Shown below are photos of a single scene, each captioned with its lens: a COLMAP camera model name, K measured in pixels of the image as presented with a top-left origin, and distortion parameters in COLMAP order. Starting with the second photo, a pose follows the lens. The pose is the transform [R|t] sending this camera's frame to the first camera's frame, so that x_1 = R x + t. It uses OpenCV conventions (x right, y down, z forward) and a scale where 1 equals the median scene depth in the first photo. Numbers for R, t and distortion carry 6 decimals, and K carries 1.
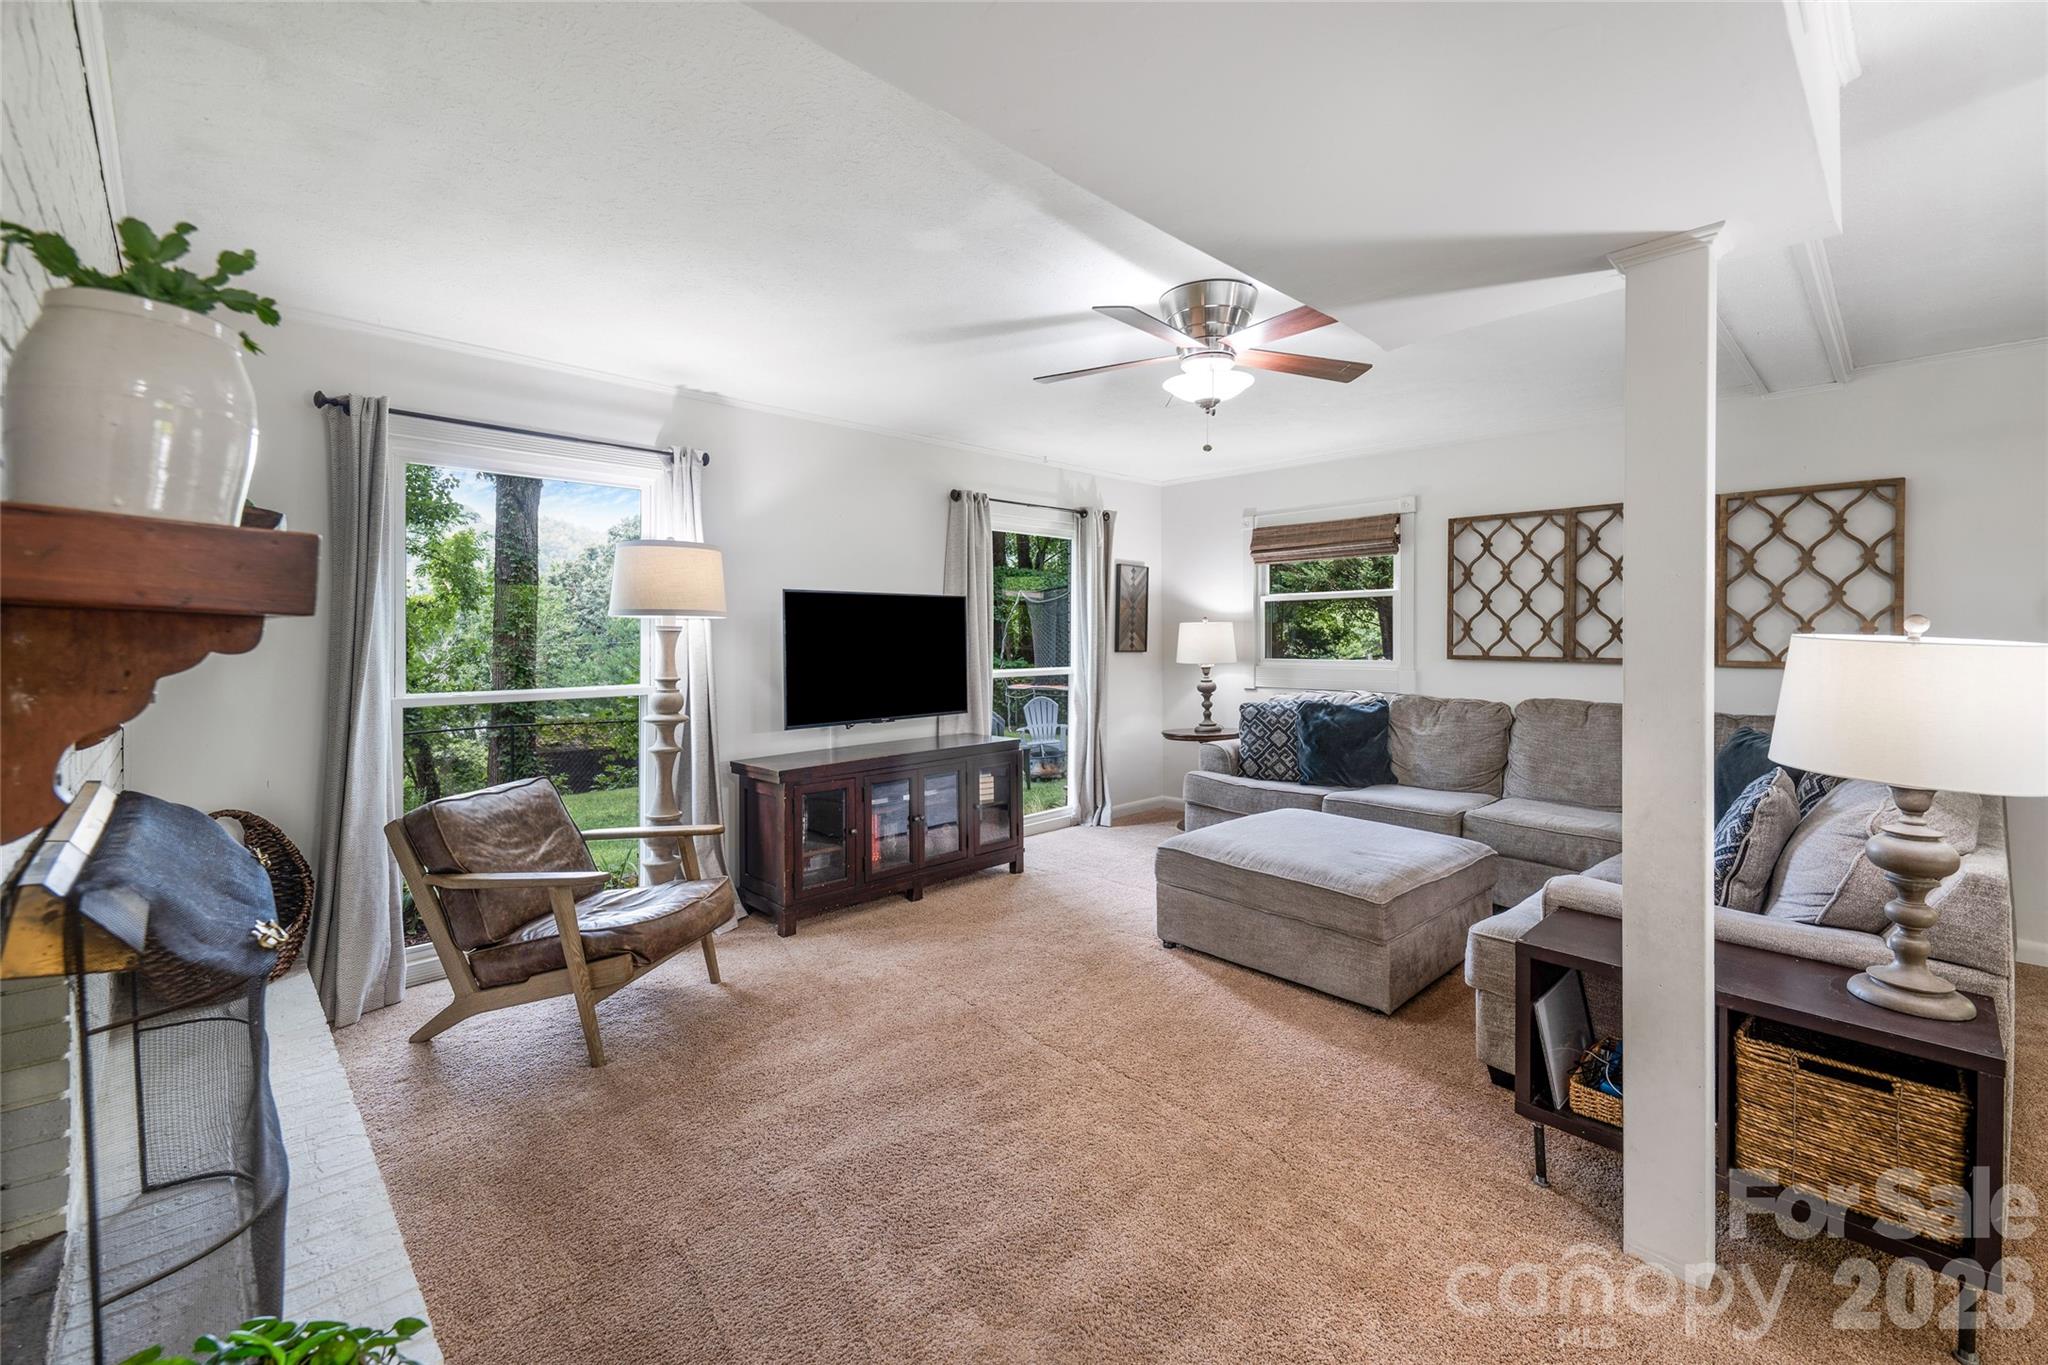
lens RADIAL K [[856.1, 0, 1032.6], [0, 856.1, 637.8], [0, 0, 1]] dist [0.017786, -0.000629]
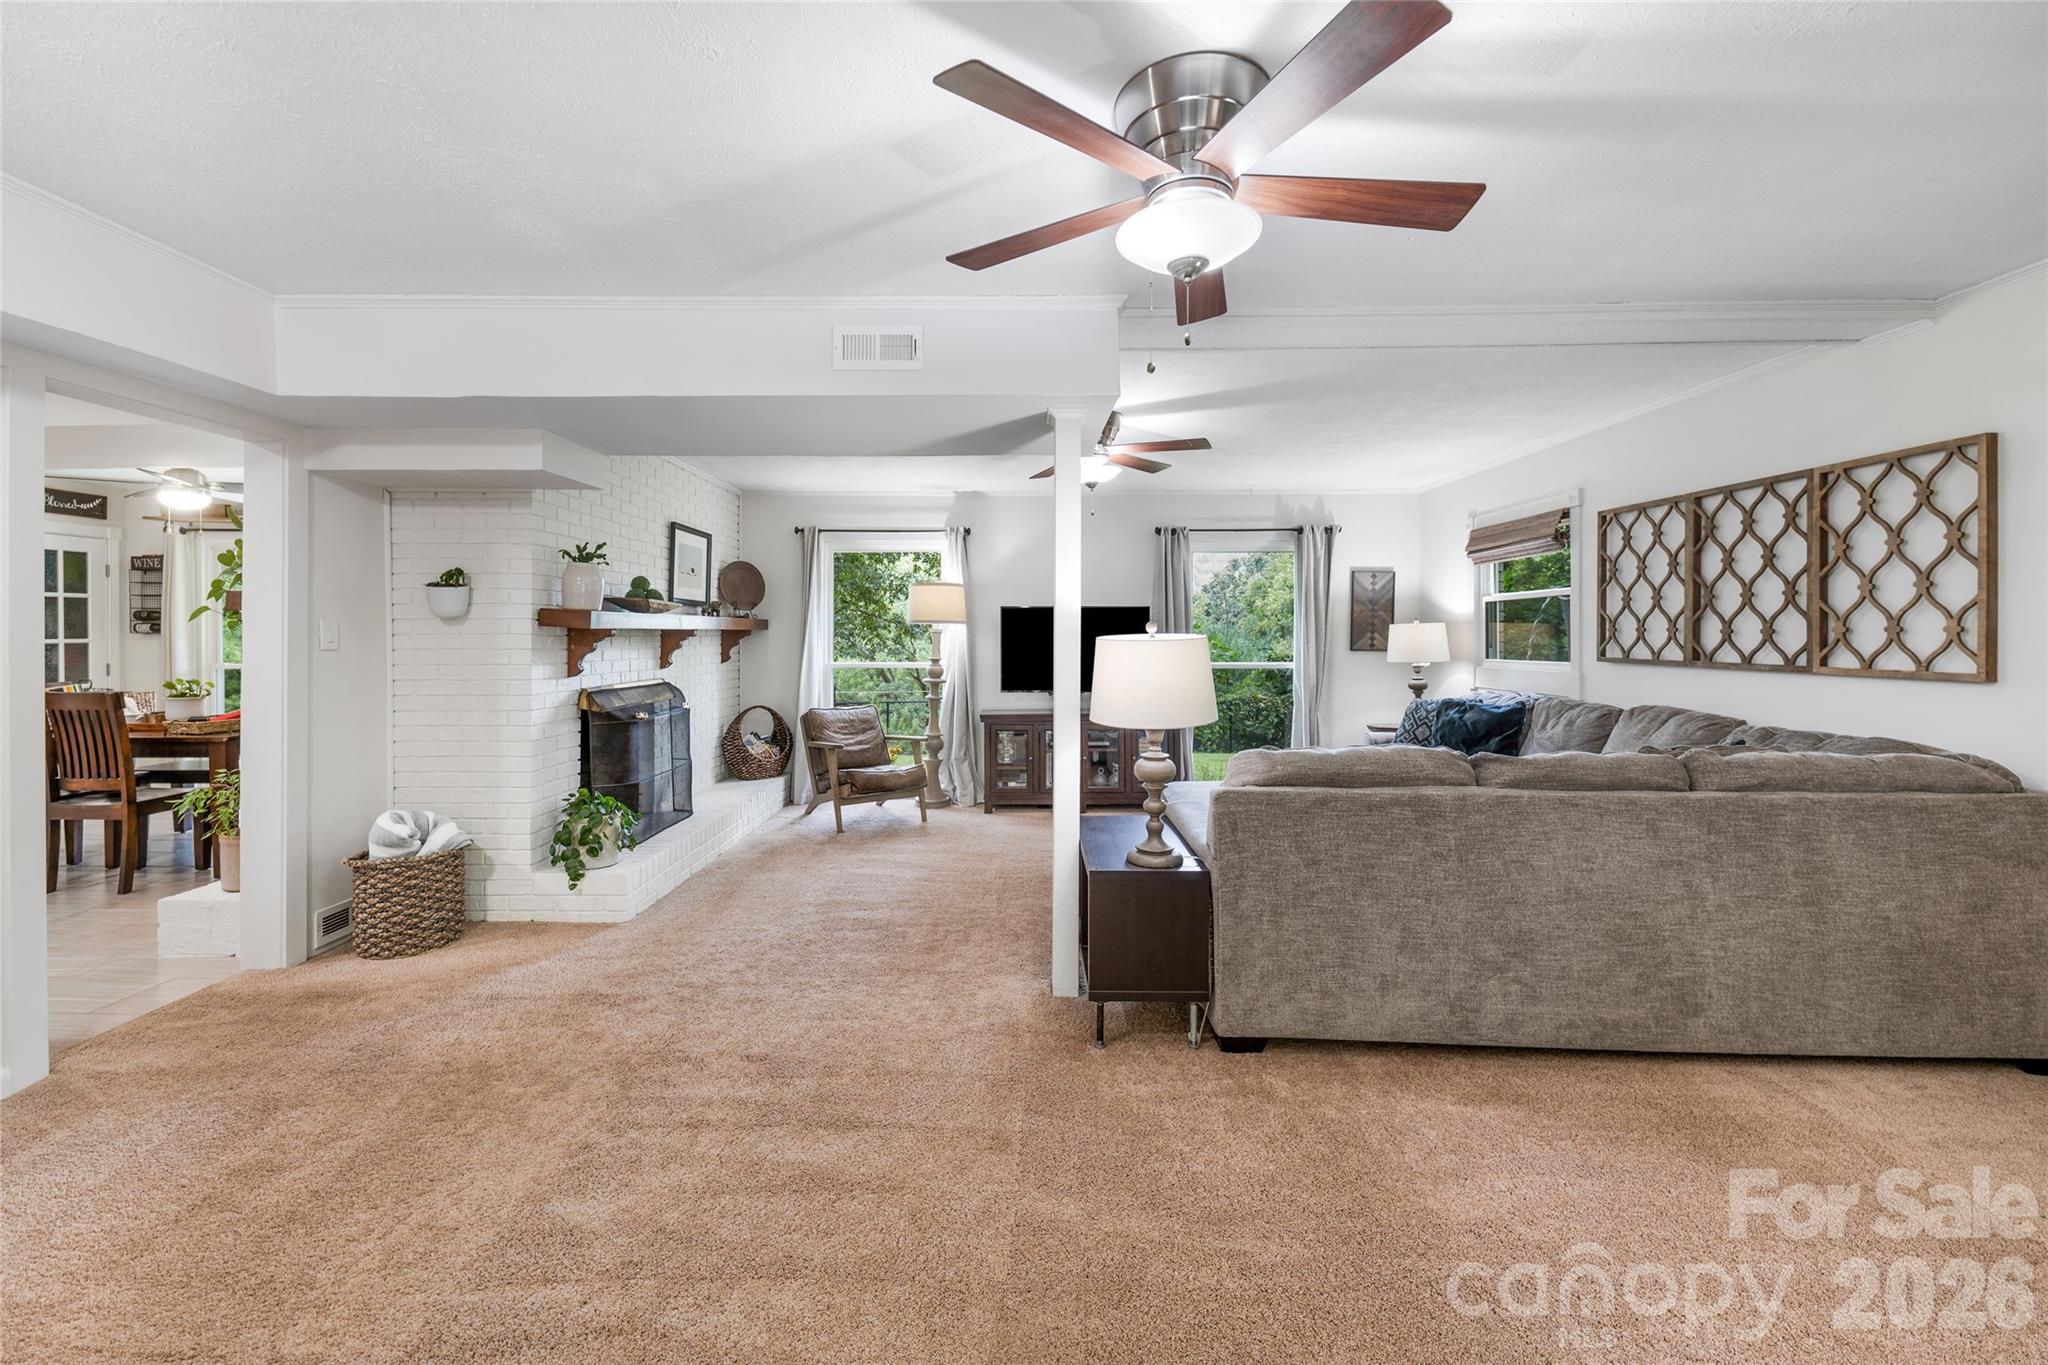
lens RADIAL K [[860.5, 0, 1020.6], [0, 860.5, 638.8], [0, 0, 1]] dist [-0.001509, -0.000513]
pose [[0.708548, 0.004585, -0.705648, 0.821718], [-0.004841, 0.999987, 0.001636, 0.002107], [0.705646, 0.002257, 0.708561, -0.125982]]
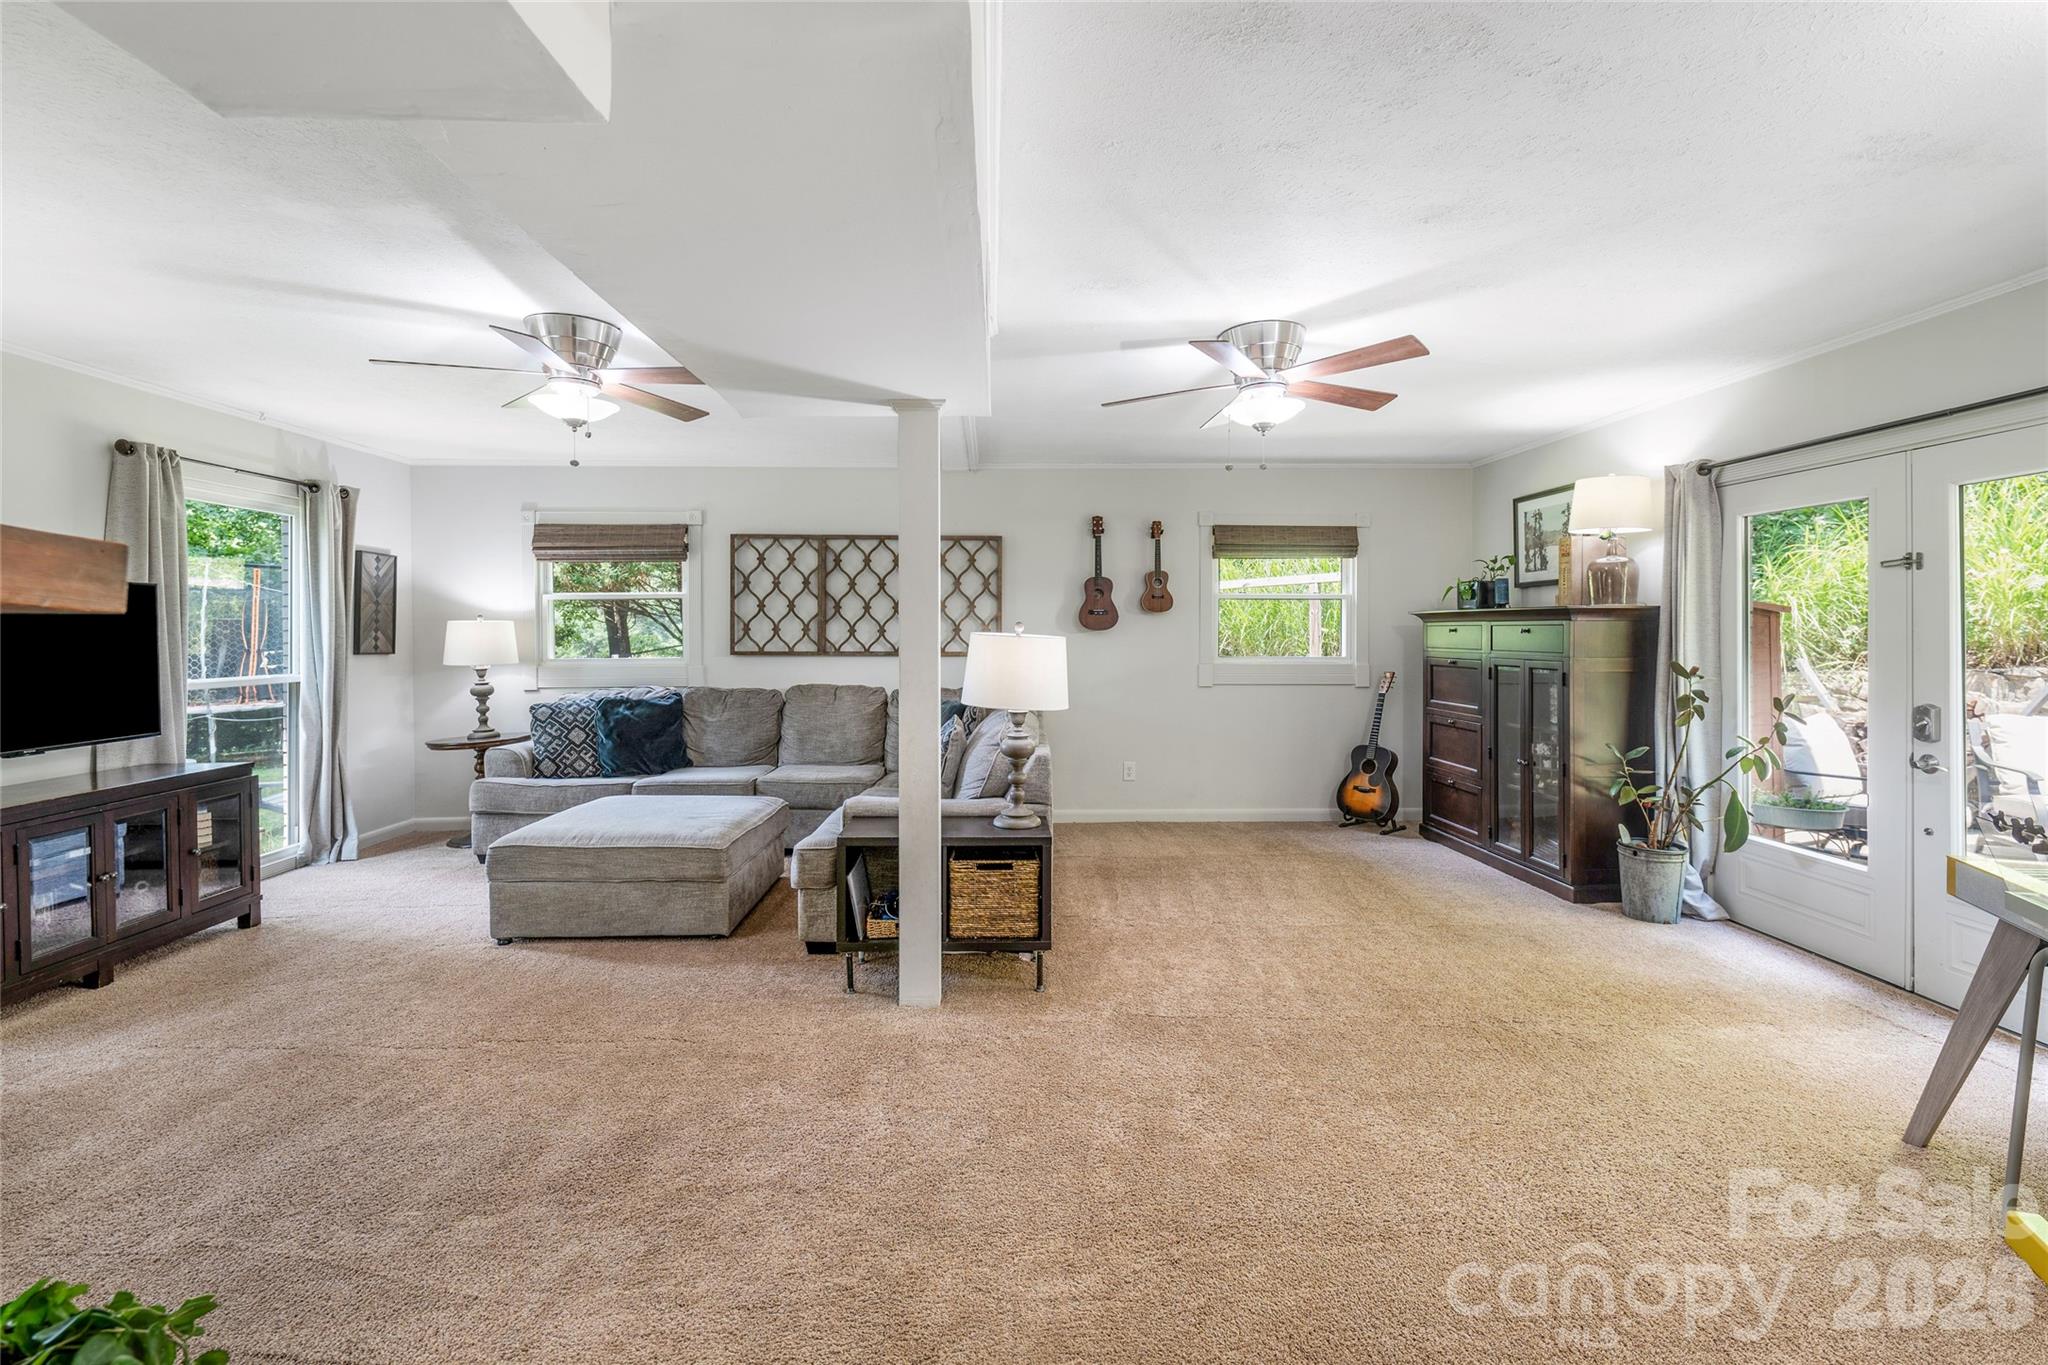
lens RADIAL K [[908.6, 0, 1054.2], [0, 908.6, 644.2], [0, 0, 1]] dist [0.002419, 0.000124]
pose [[0.651341, -0.008849, 0.758734, -0.191960], [0.003982, 0.999958, 0.008244, 0.002254], [-0.758775, -0.002348, 0.651349, -0.153510]]
